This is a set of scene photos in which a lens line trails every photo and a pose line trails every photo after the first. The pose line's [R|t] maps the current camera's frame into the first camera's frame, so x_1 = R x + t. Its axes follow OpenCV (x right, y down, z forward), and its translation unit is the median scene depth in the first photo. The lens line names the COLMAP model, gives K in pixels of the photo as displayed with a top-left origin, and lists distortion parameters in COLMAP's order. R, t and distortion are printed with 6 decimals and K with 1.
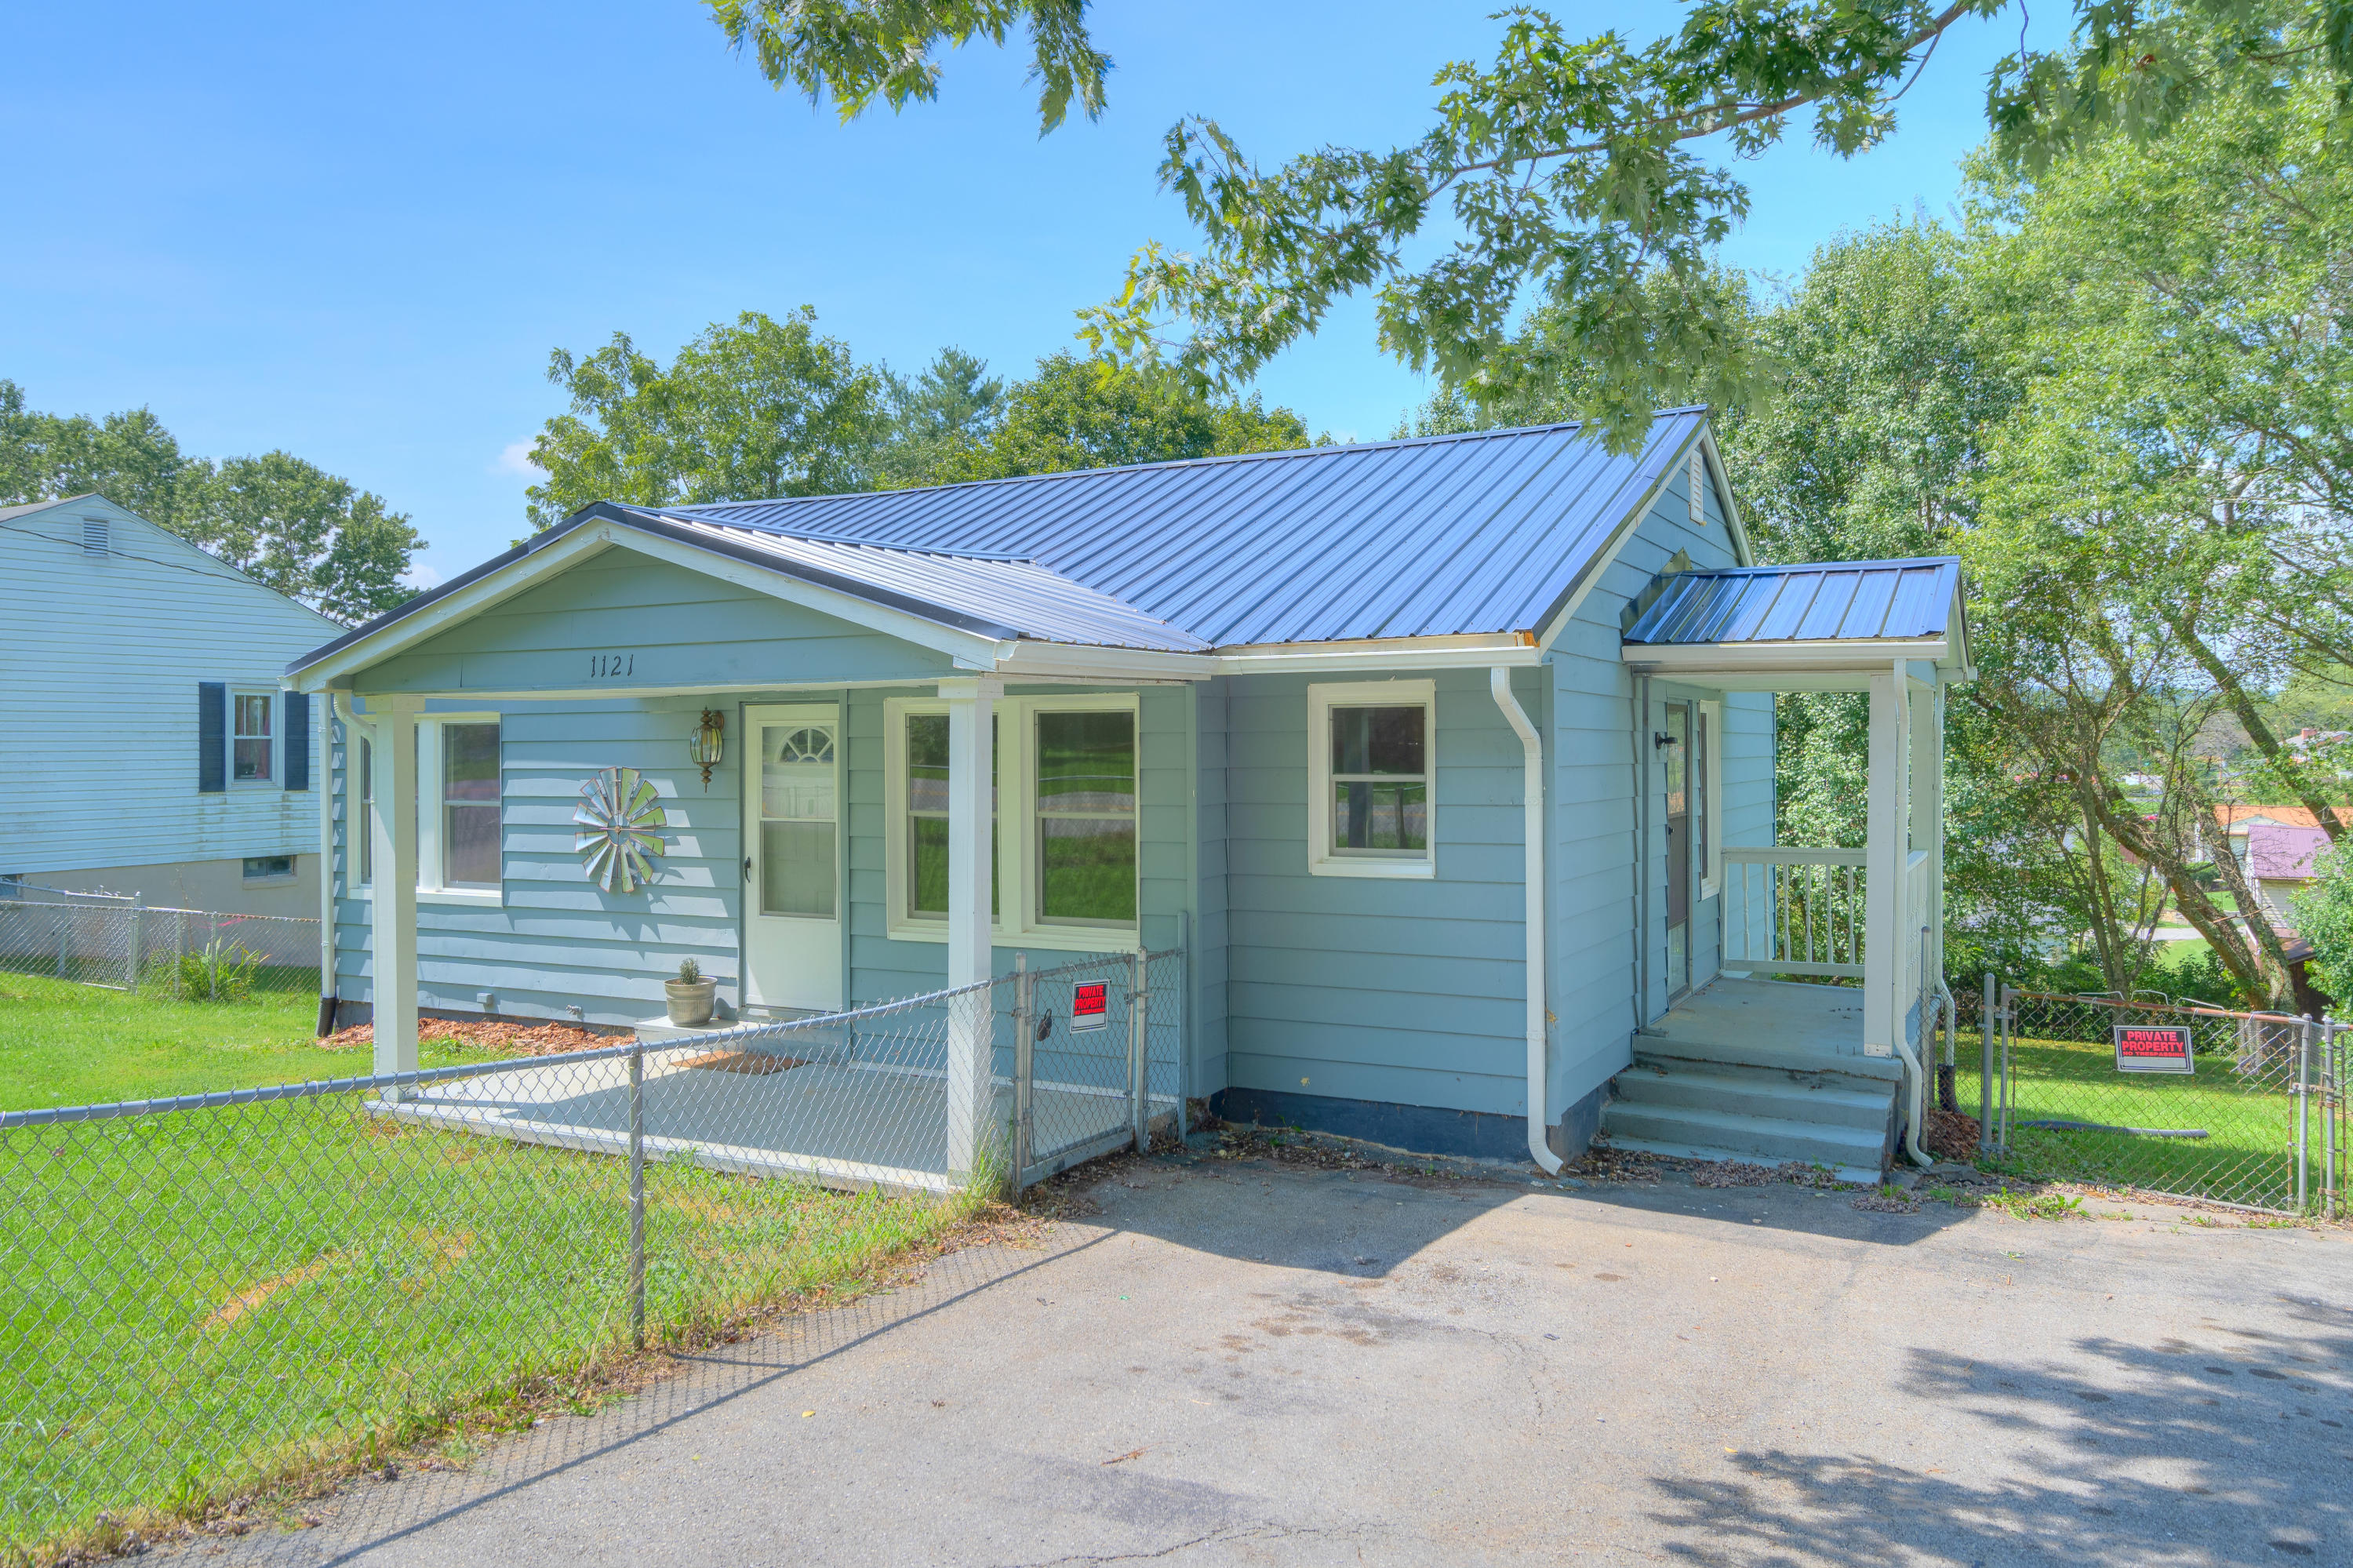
lens RADIAL K [[1673.7, 0, 1179.7], [0, 1673.7, 766.6], [0, 0, 1]] dist [-0.009461, -0.000397]
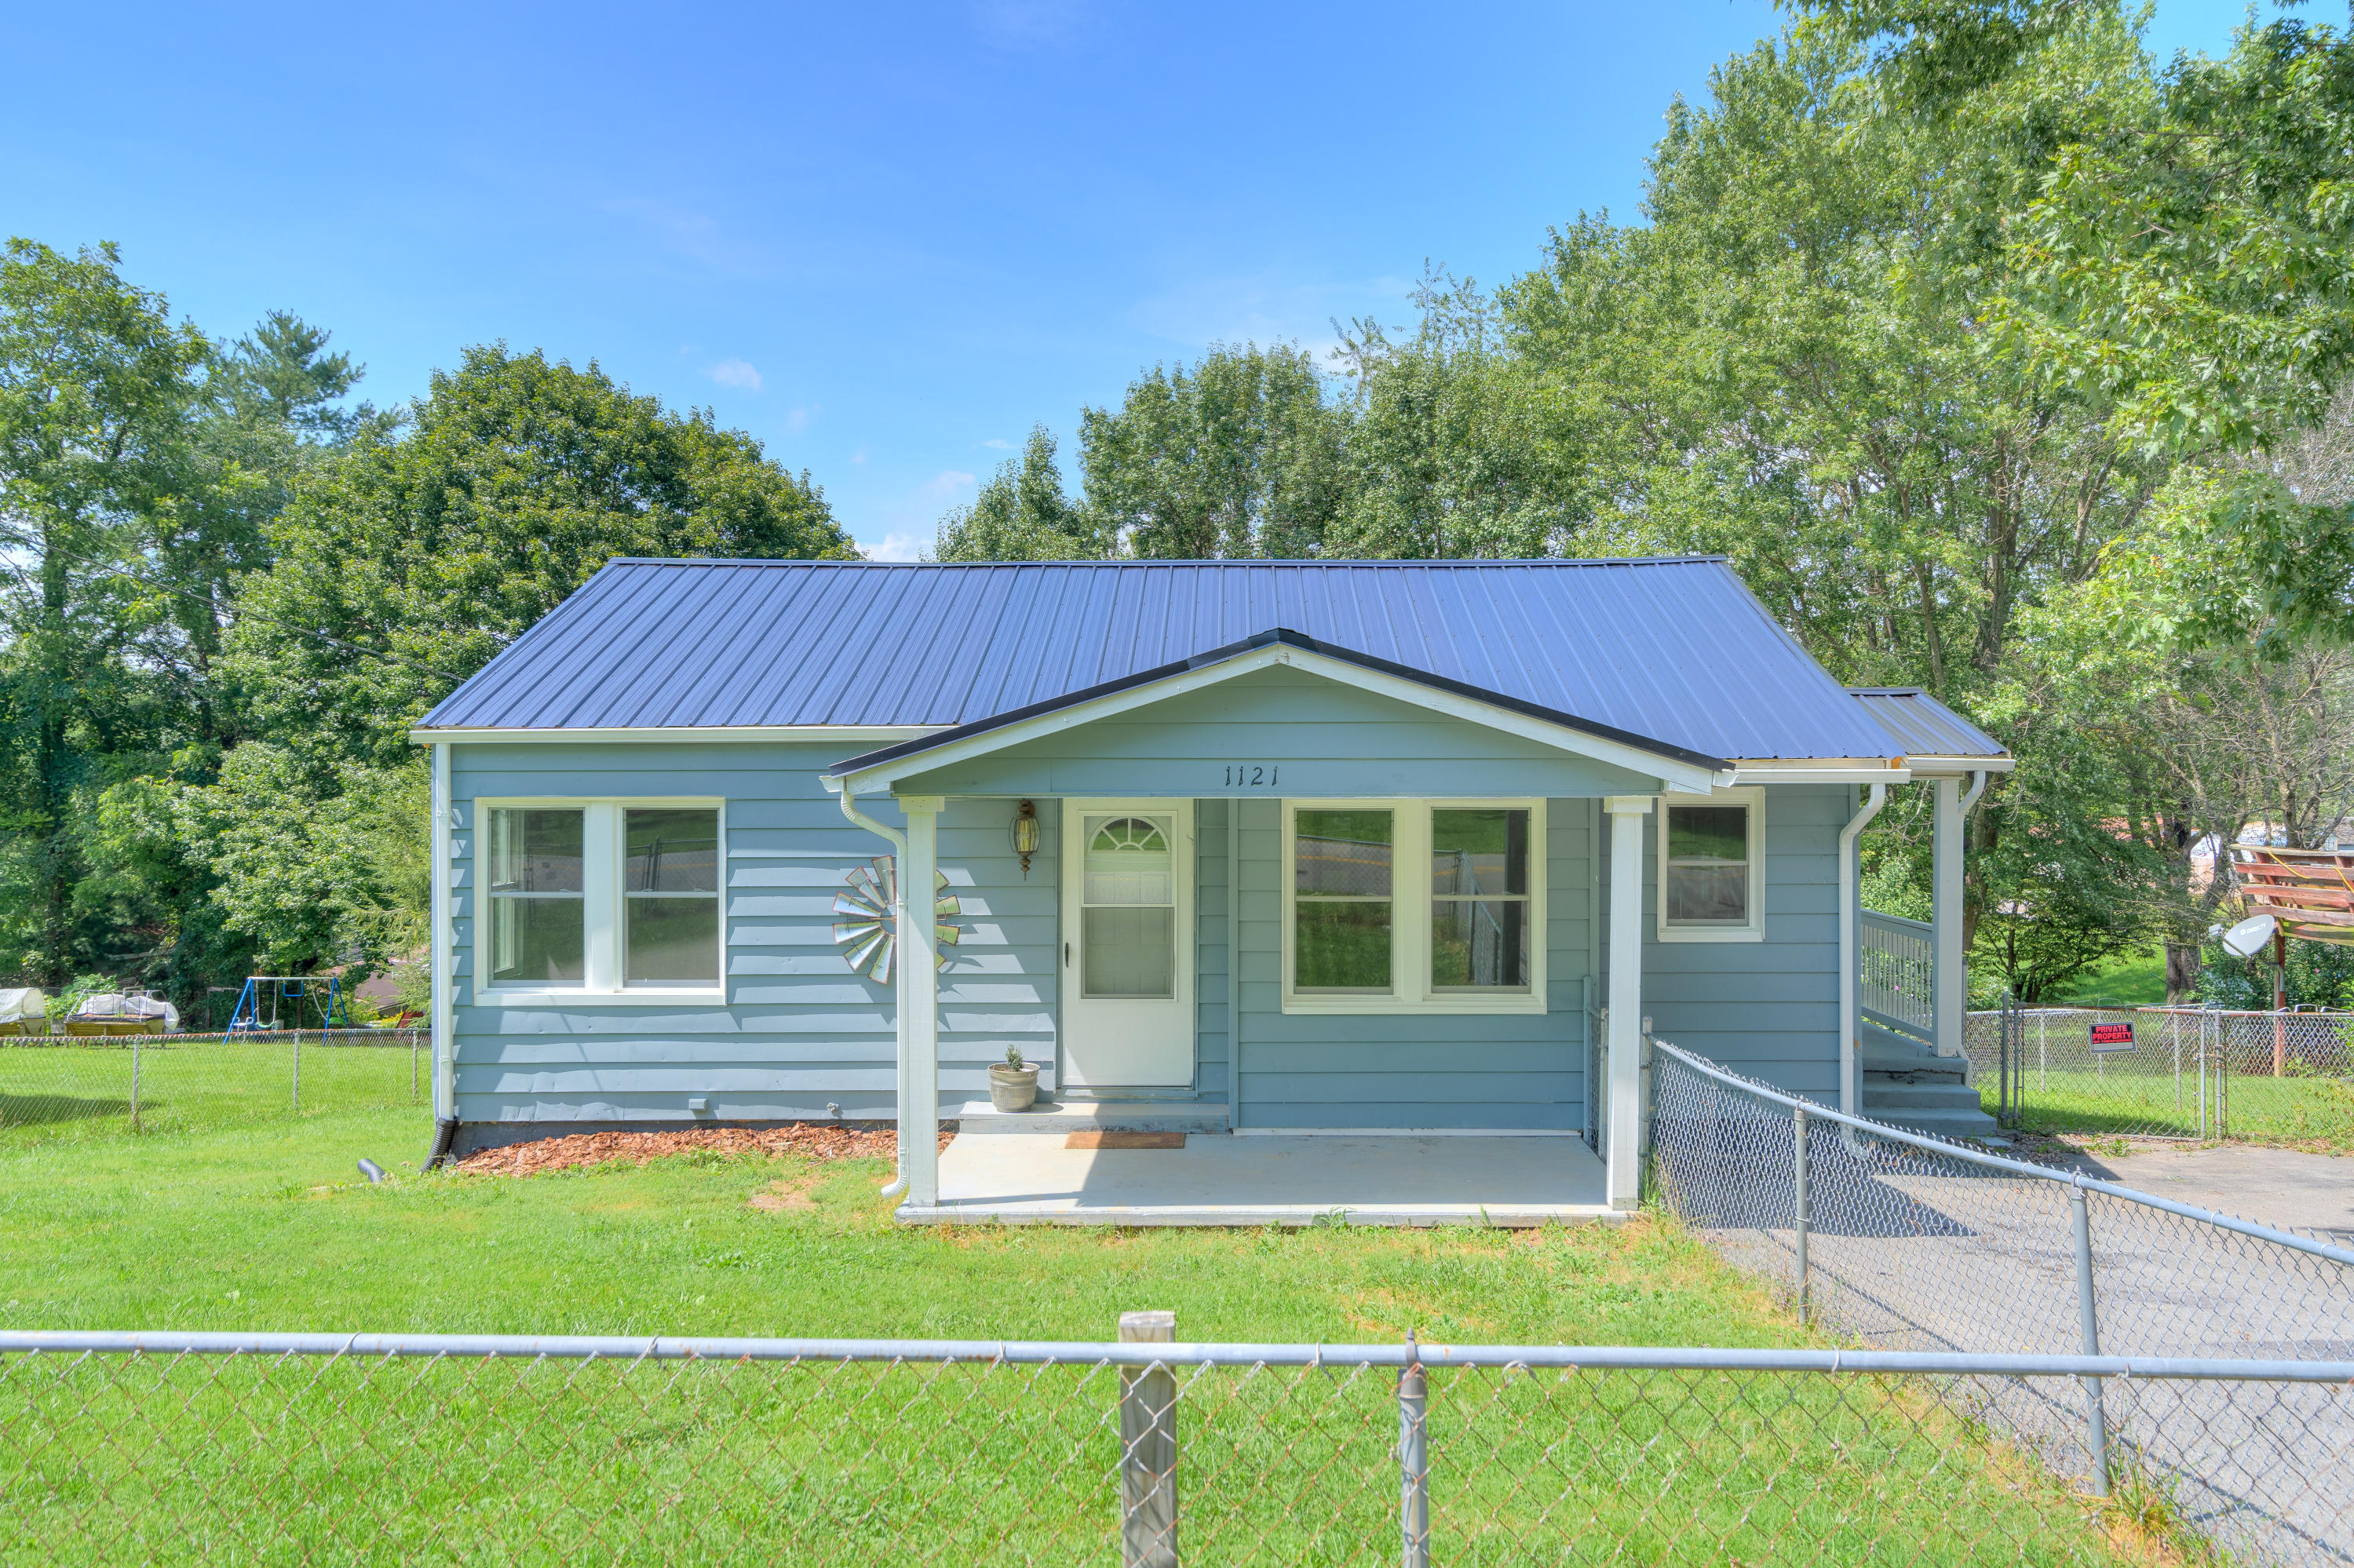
lens RADIAL K [[1779.7, 0, 1178.1], [0, 1779.7, 798.6], [0, 0, 1]] dist [-0.013595, -0.002176]
pose [[0.885399, -0.002190, 0.464826, -0.685106], [0.000661, 0.999994, 0.003453, -0.037033], [-0.464831, -0.002750, 0.885395, 0.001652]]
